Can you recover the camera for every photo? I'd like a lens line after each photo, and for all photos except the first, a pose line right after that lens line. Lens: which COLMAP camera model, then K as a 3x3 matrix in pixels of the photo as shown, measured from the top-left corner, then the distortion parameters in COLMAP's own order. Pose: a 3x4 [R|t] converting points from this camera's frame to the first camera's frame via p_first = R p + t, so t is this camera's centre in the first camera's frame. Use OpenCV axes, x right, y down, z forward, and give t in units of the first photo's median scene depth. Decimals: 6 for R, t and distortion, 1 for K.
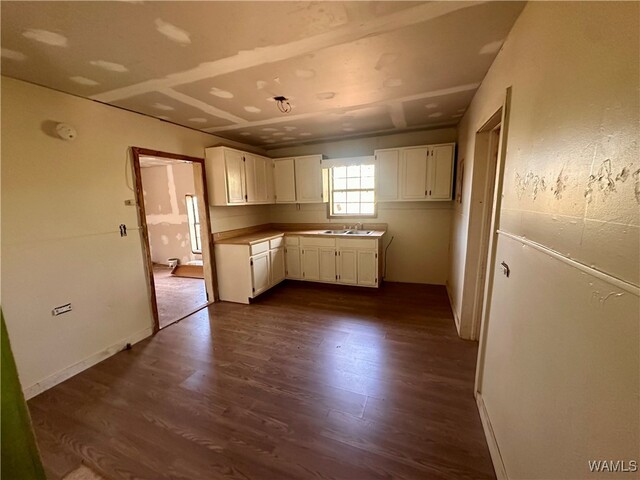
lens RADIAL K [[252.8, 0, 320.9], [0, 252.8, 240.7], [0, 0, 1]] dist [-0.001624, 0.000270]
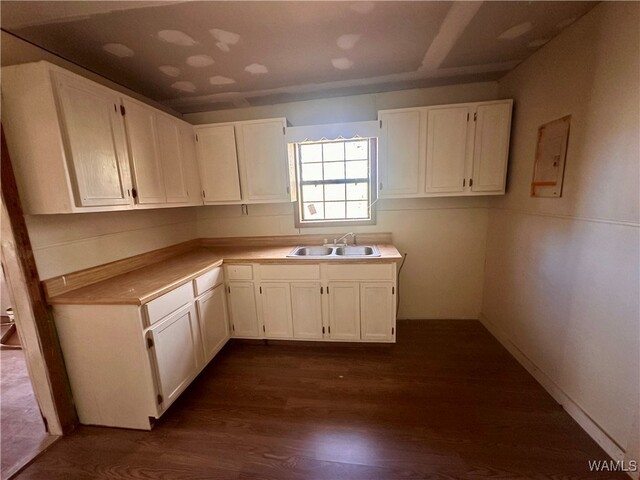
lens RADIAL K [[252.8, 0, 320.1], [0, 252.8, 240.9], [0, 0, 1]] dist [-0.001624, 0.000270]
pose [[0.971979, -0.054849, 0.228579, -0.068461], [0.054766, 0.998477, 0.006711, -0.065734], [-0.228599, 0.005995, 0.973502, 0.444409]]
